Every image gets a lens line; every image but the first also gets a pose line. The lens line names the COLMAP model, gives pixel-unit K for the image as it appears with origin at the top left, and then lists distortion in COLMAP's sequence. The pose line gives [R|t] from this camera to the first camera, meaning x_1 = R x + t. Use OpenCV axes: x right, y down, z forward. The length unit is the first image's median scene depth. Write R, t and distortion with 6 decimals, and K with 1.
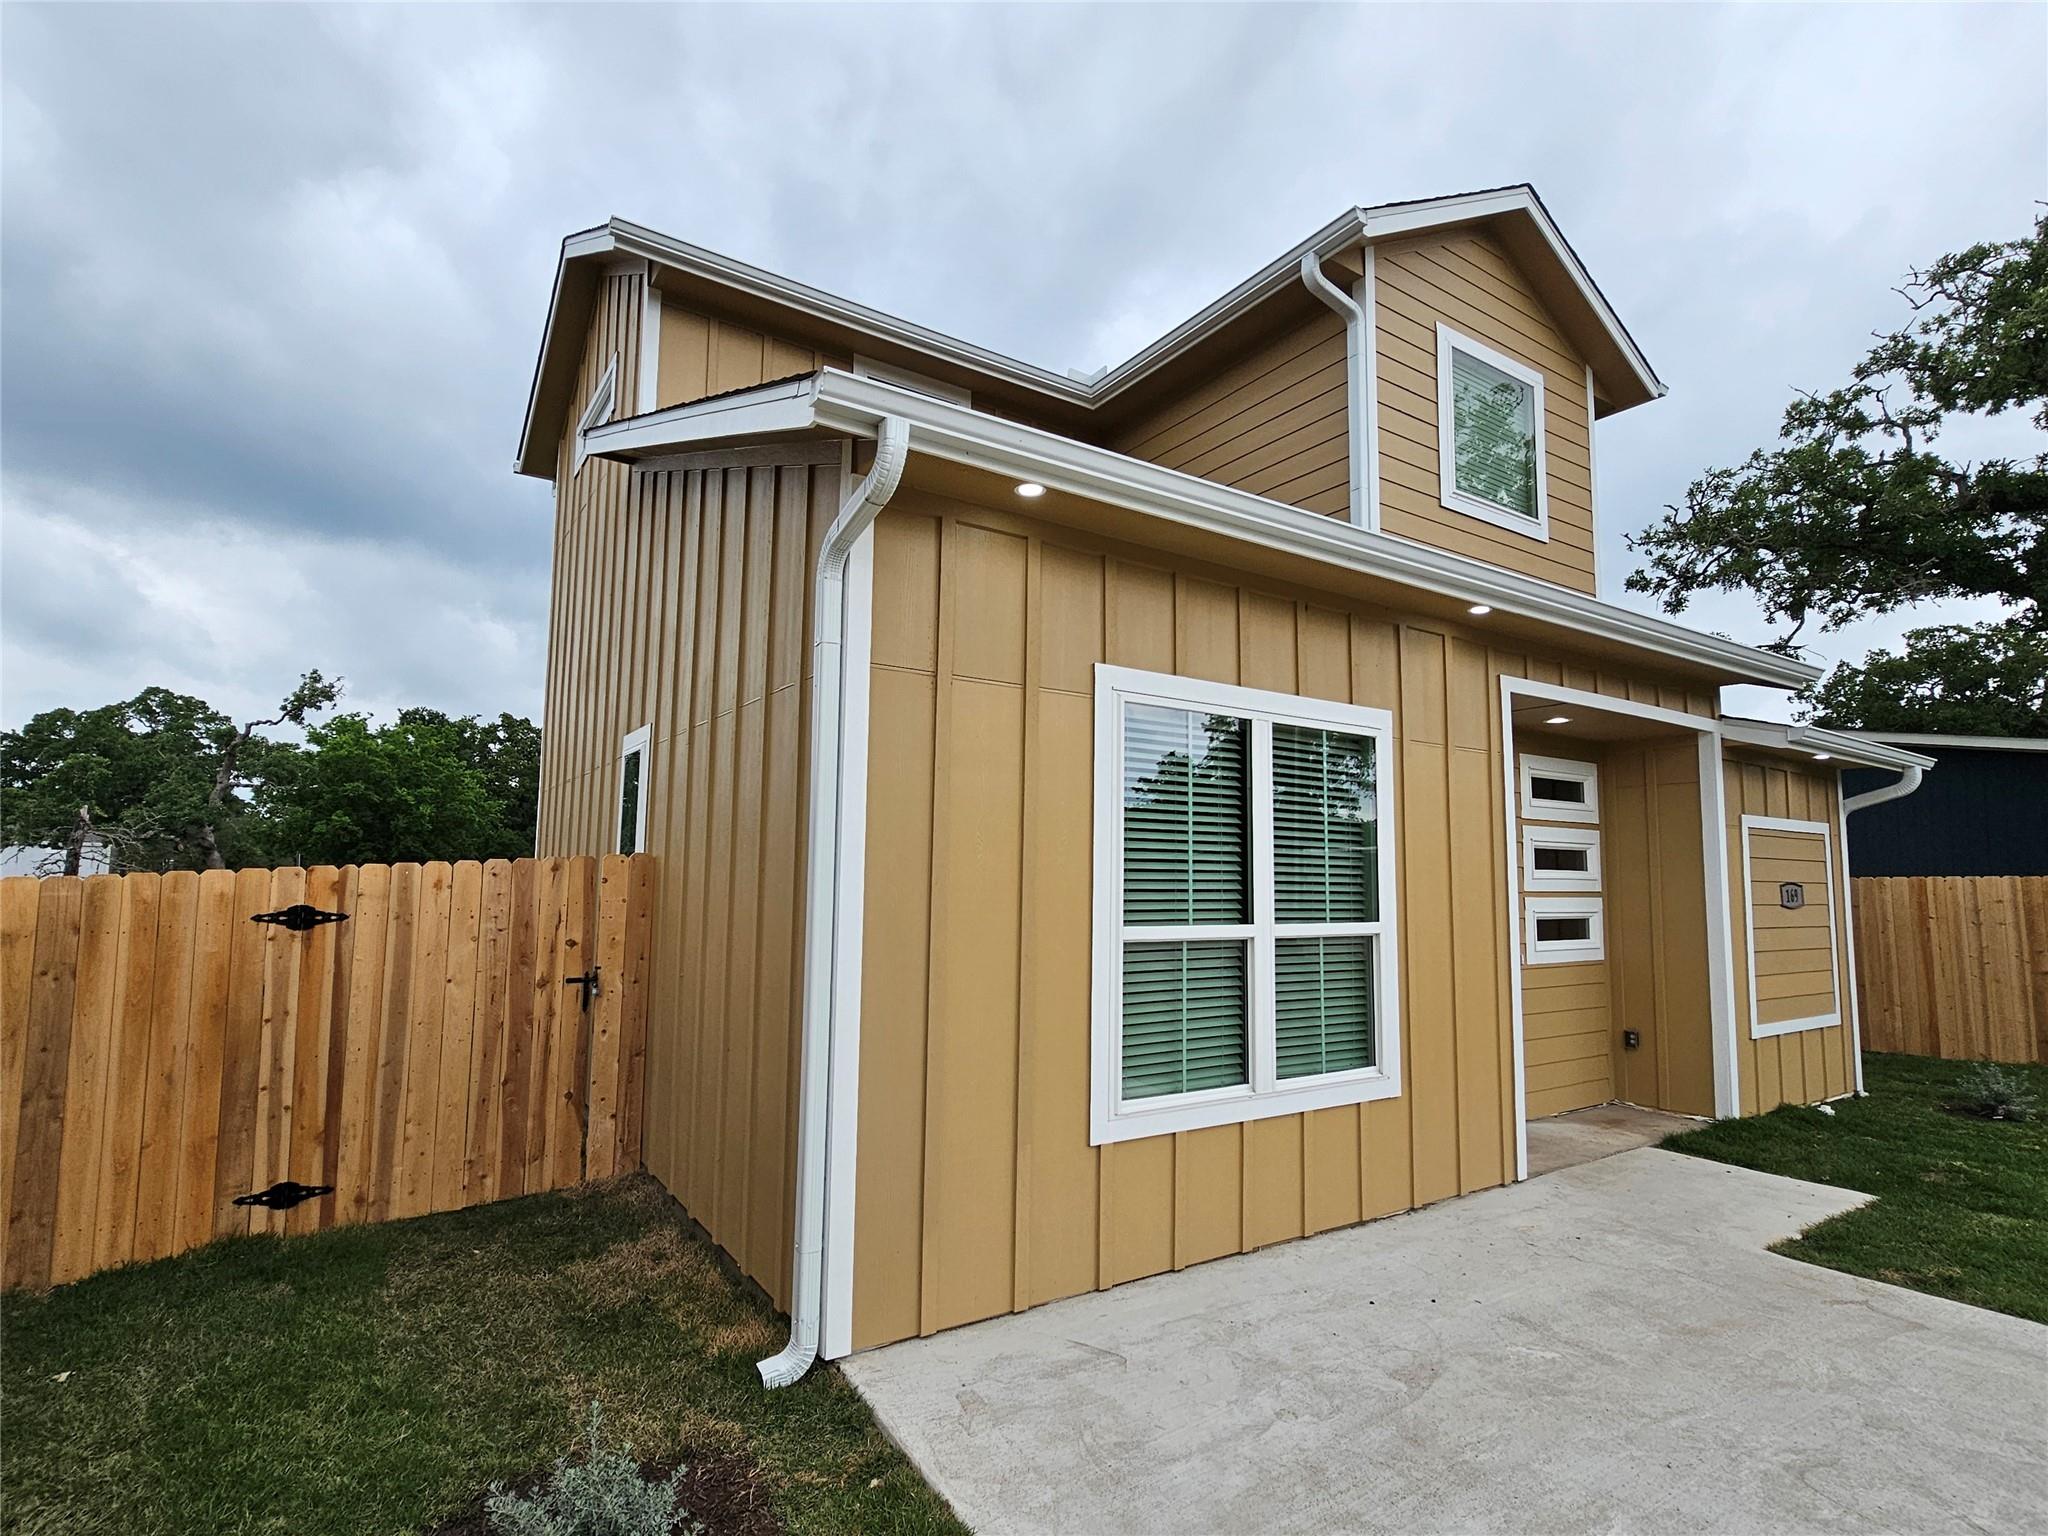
lens RADIAL K [[1011.1, 0, 1020.3], [0, 1011.1, 778.3], [0, 0, 1]] dist [-0.005807, 0.002999]
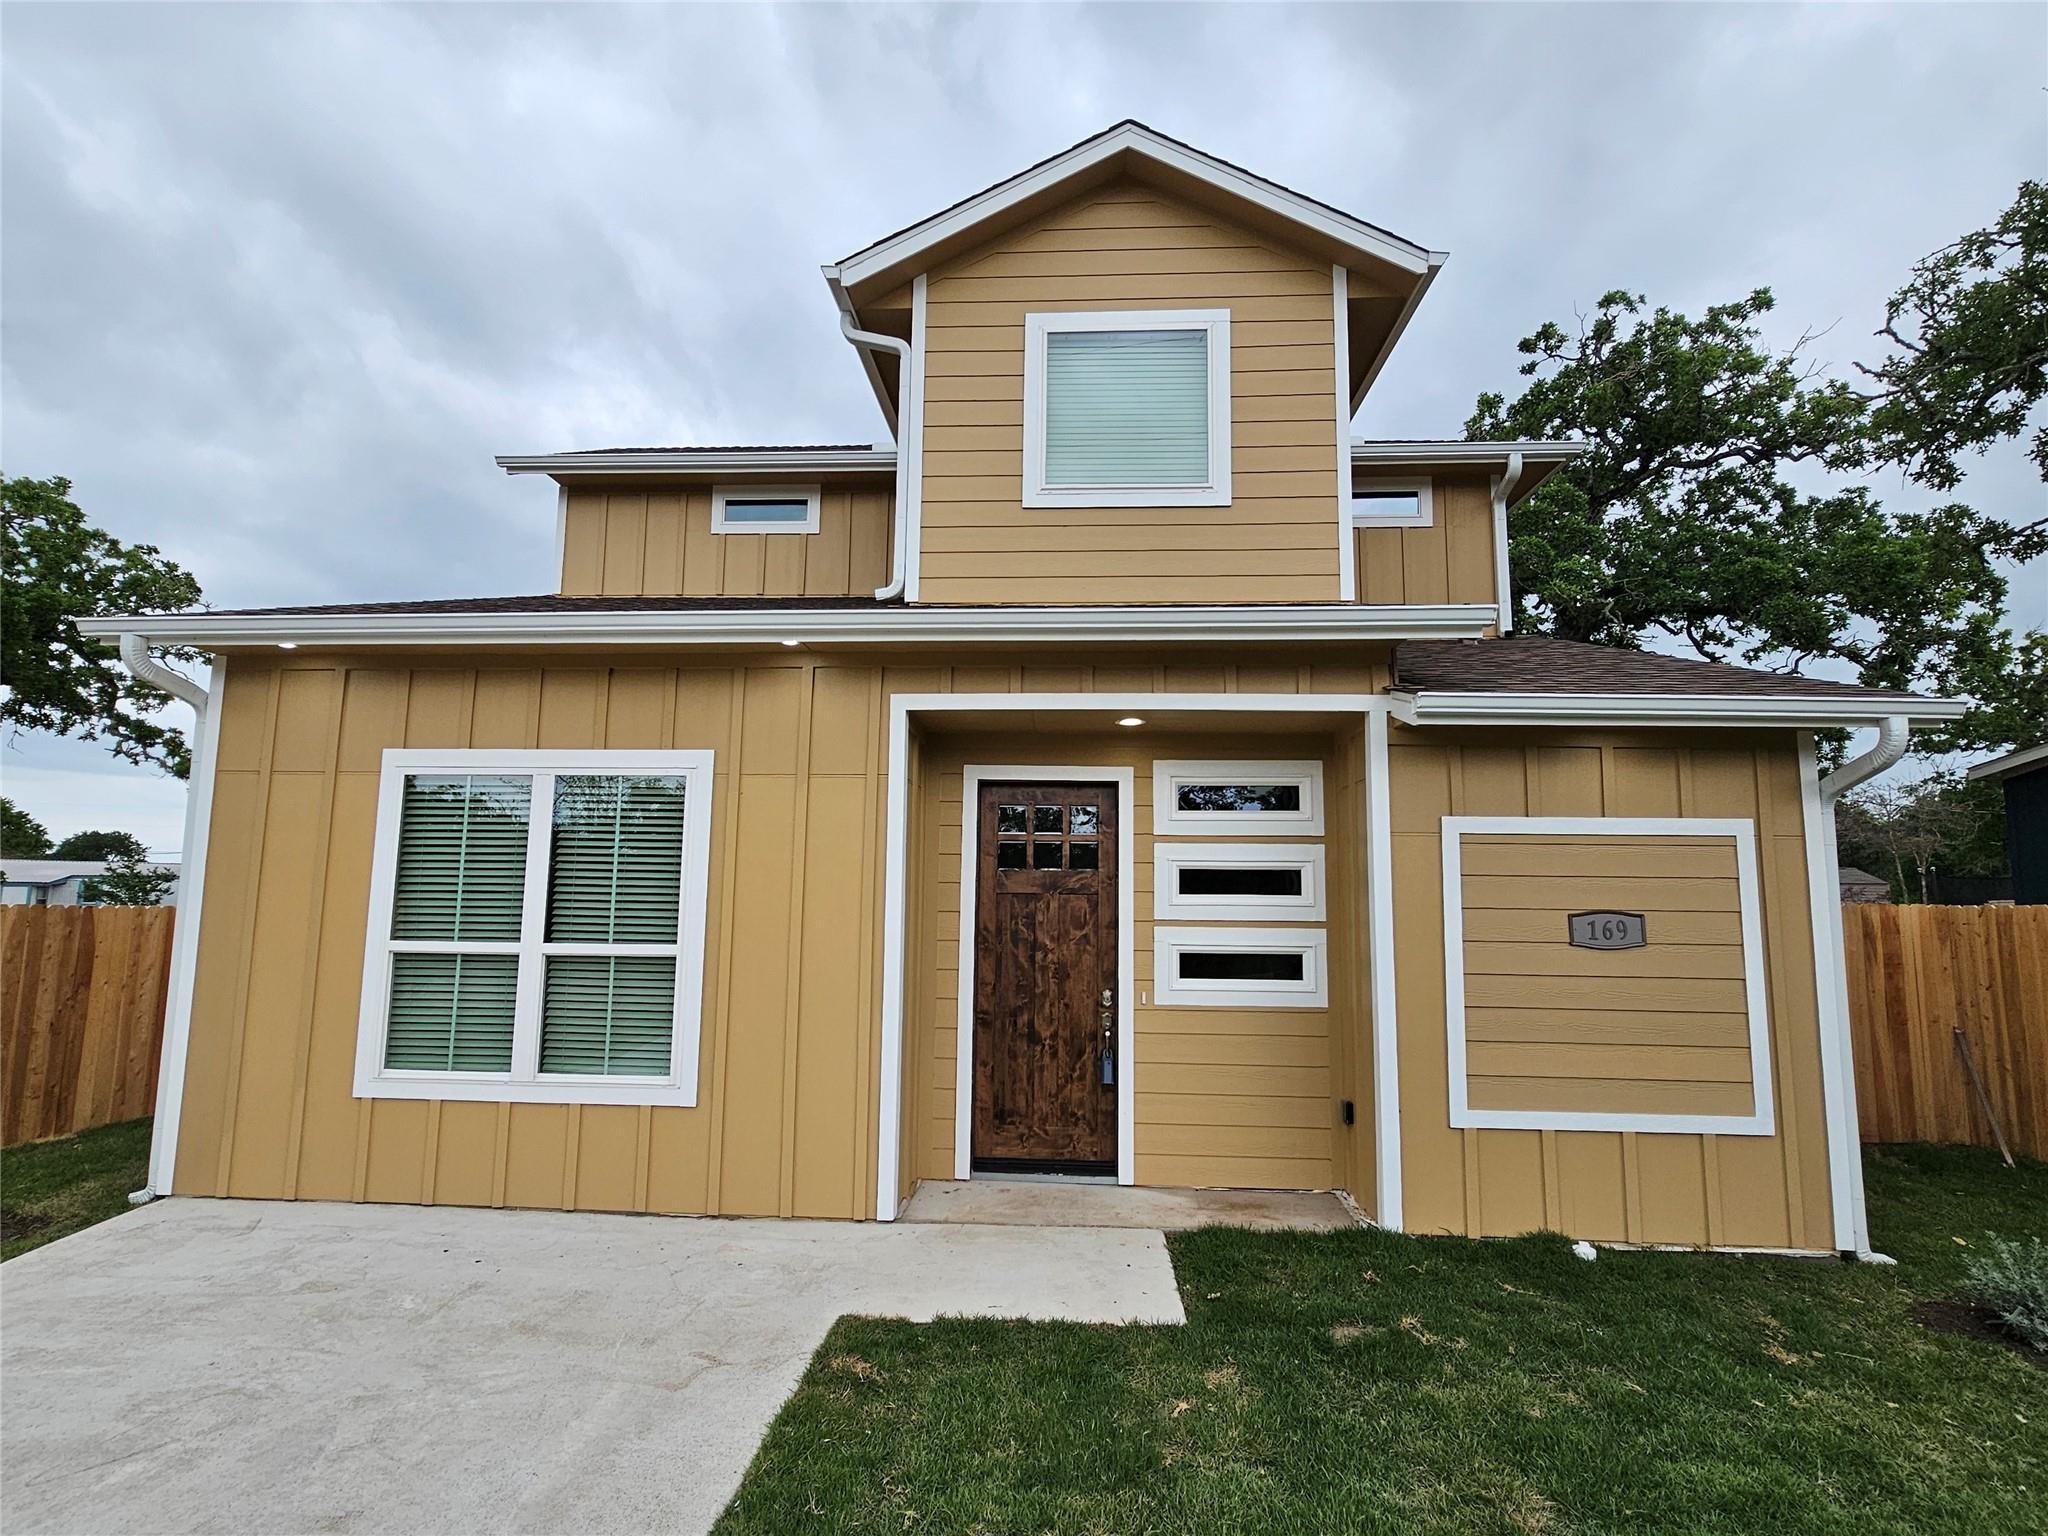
lens RADIAL K [[1011.1, 0, 1014.1], [0, 1011.1, 779.3], [0, 0, 1]] dist [-0.005807, 0.002999]
pose [[0.802425, -0.075858, -0.591912, 1.234467], [0.059990, 0.997117, -0.046462, 0.033114], [0.593730, 0.001773, 0.804663, 0.310055]]
